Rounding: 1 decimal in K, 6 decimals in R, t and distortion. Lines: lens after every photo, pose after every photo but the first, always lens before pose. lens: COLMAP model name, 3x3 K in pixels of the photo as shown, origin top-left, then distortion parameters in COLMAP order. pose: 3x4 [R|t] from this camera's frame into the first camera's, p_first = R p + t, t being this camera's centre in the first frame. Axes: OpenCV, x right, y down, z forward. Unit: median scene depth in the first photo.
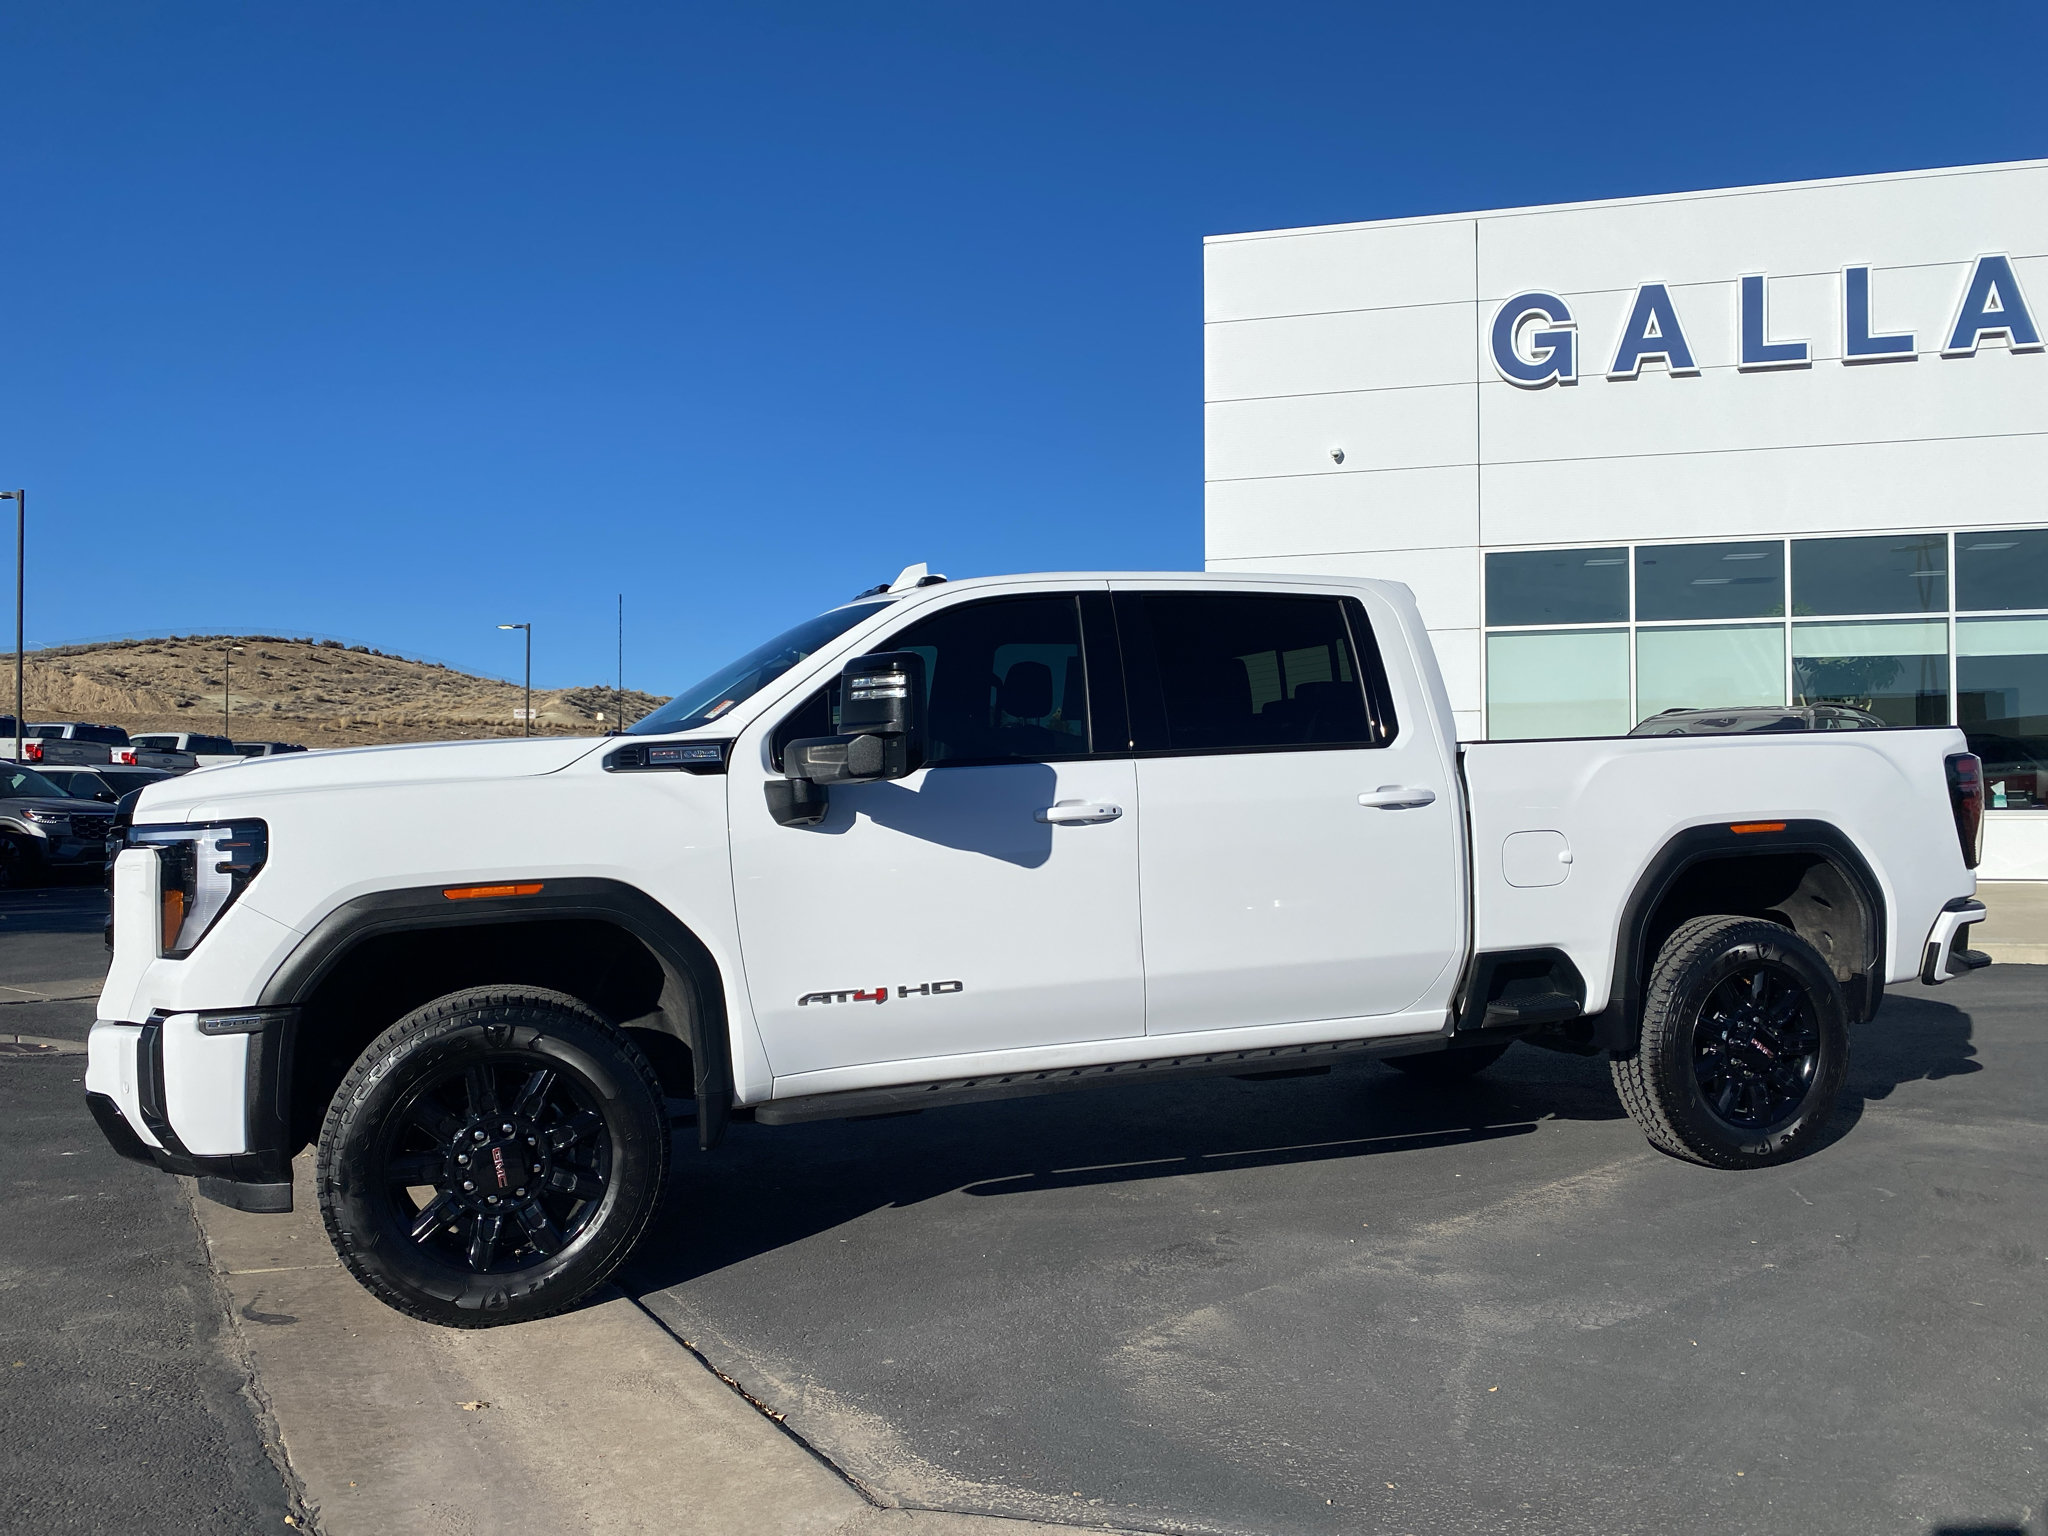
lens RADIAL K [[1572.5, 0, 1024.0], [0, 1572.5, 768.0], [0, 0, 1]] dist [0.038462, -0.036645]
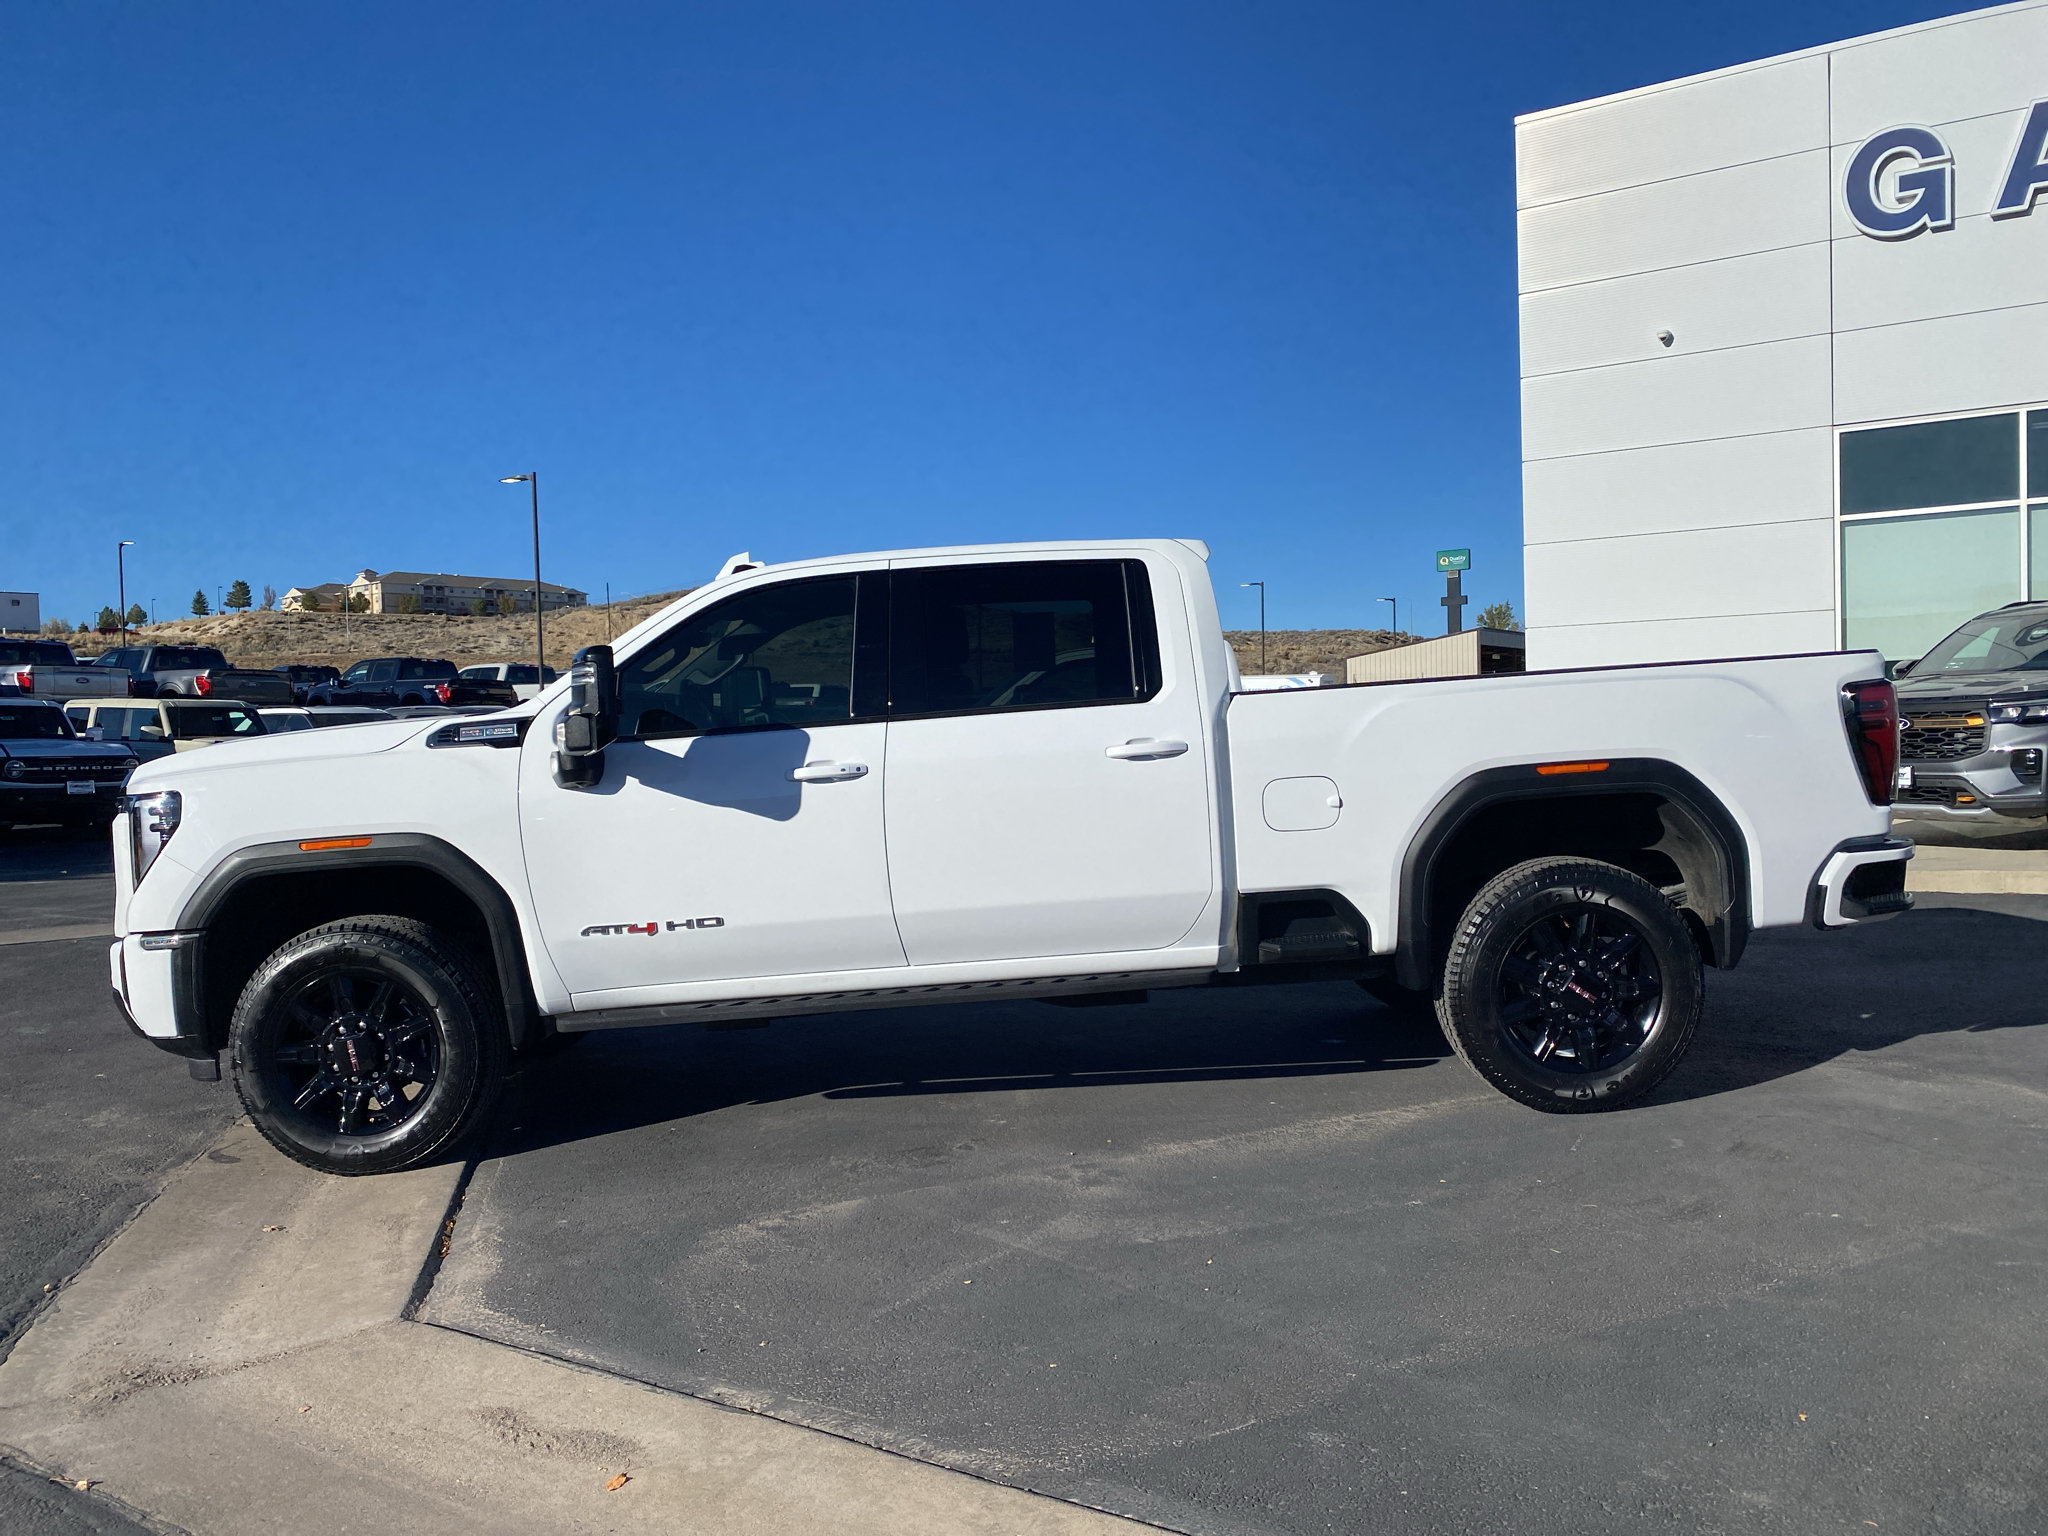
lens RADIAL K [[1578.4, 0, 1021.2], [0, 1578.4, 777.1], [0, 0, 1]] dist [0.008105, 0.005353]
pose [[0.947350, -0.013135, -0.319931, 0.431474], [0.032803, 0.997882, 0.056165, -0.021916], [0.318516, -0.063703, 0.945775, -0.028210]]
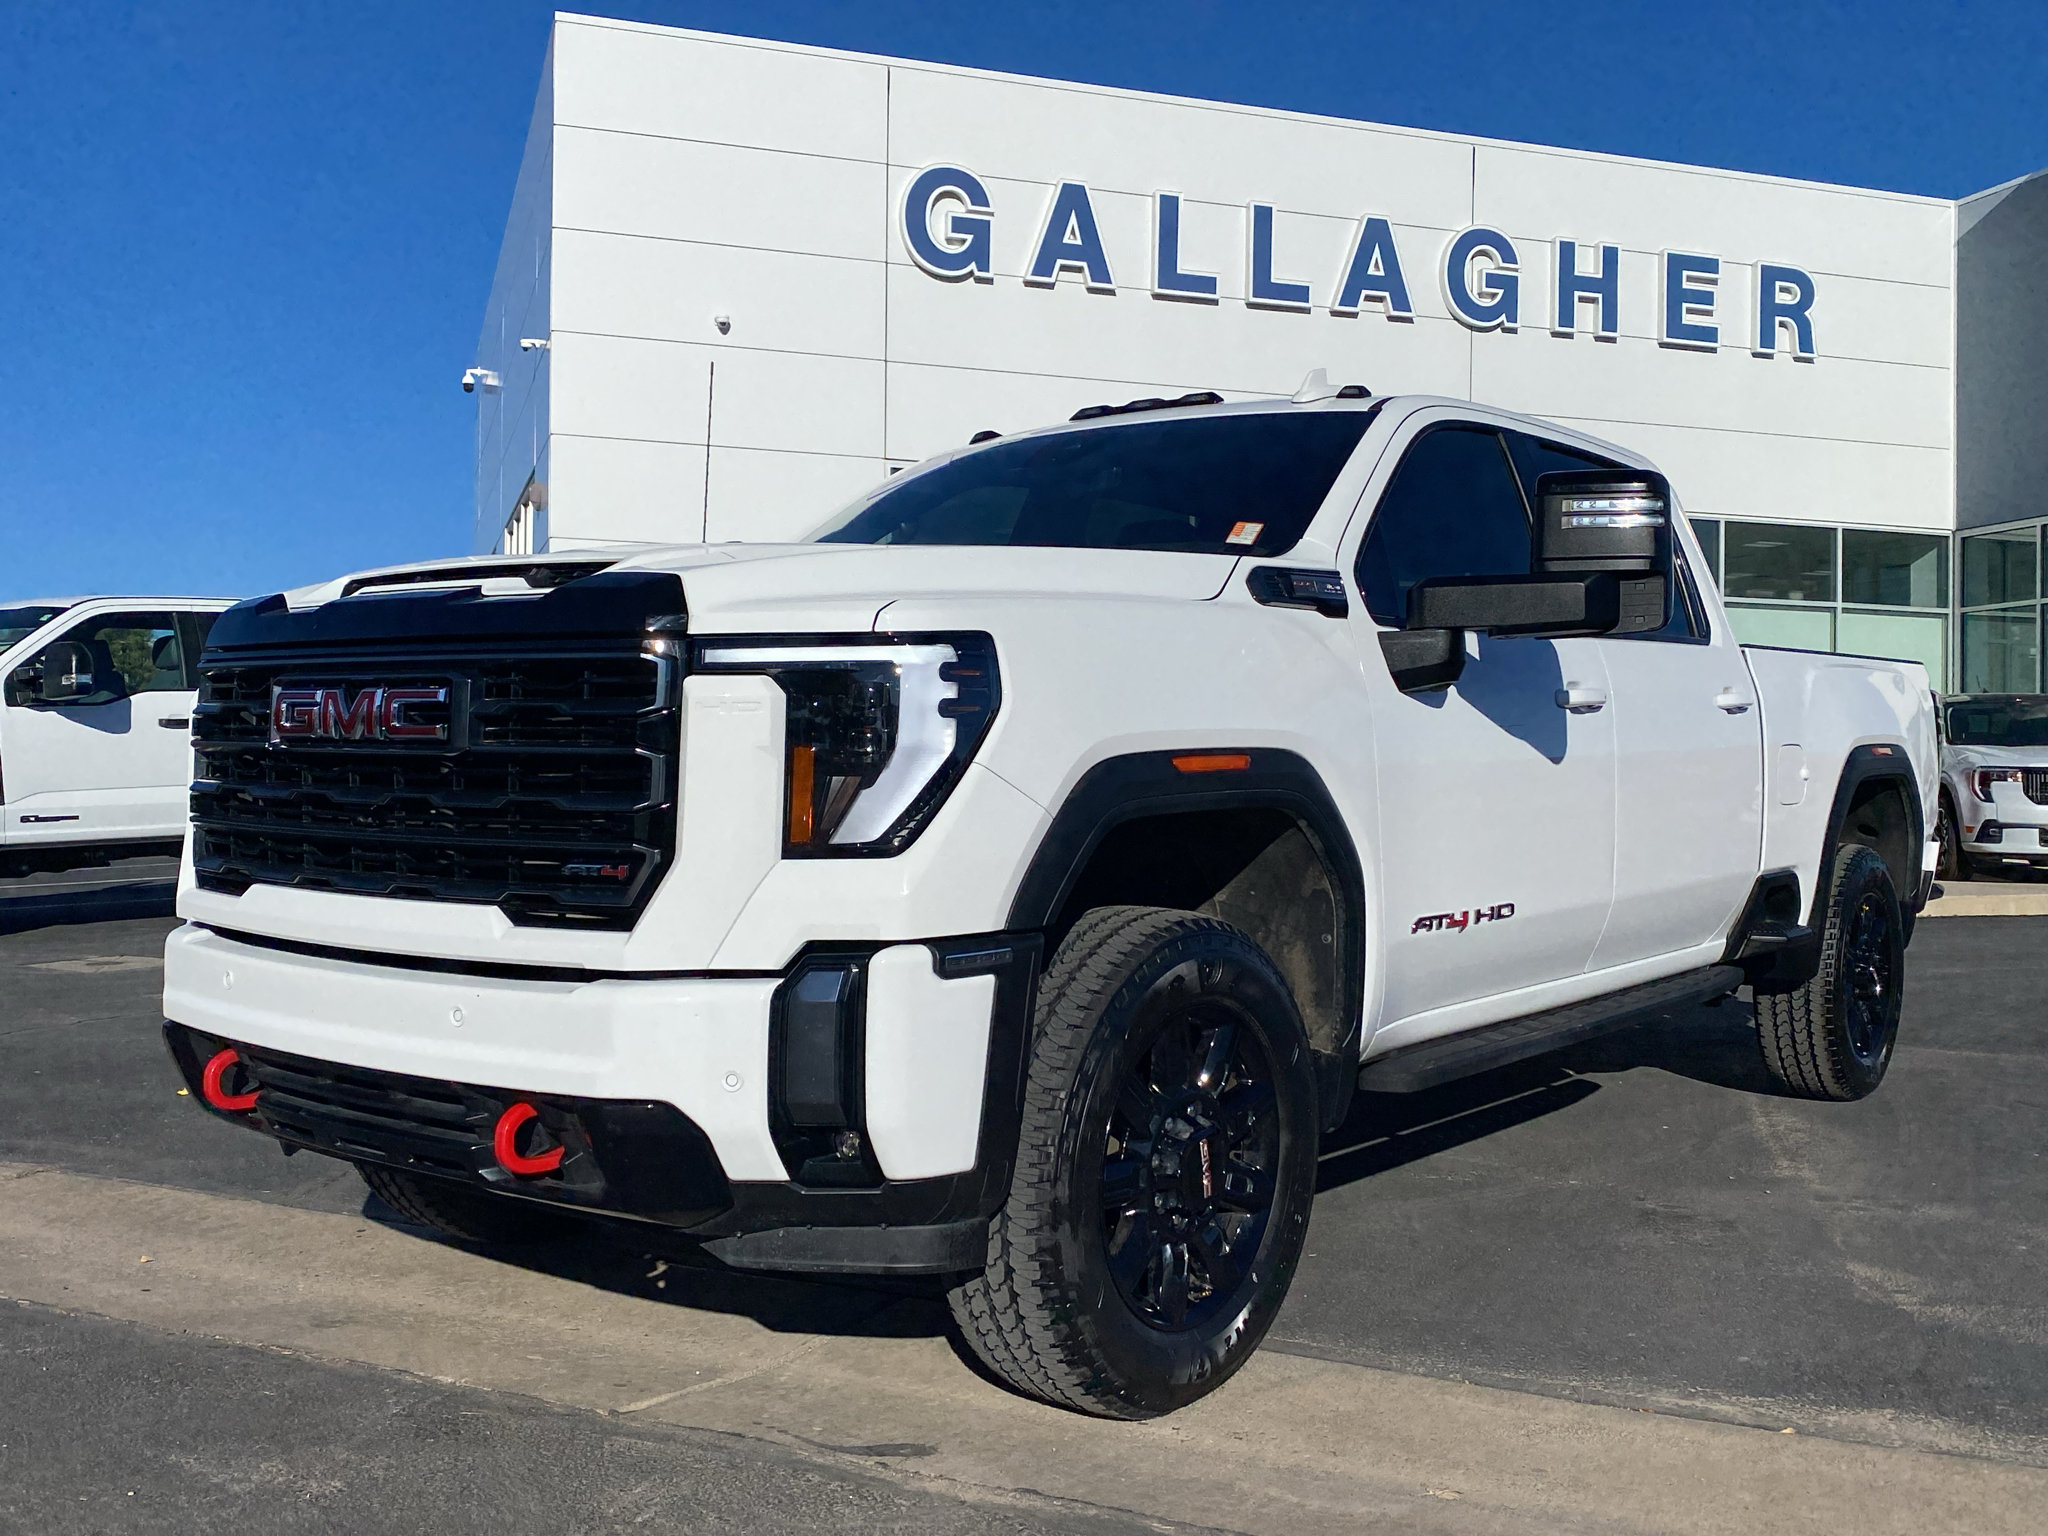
lens RADIAL K [[1933.5, 0, 1024.0], [0, 1933.5, 768.0], [0, 0, 1]] dist [0.137454, -0.394151]
pose [[0.849998, 0.023687, 0.526253, -0.598321], [-0.030910, 0.999510, 0.004937, 0.055439], [-0.525878, -0.020463, 0.850314, 0.235968]]
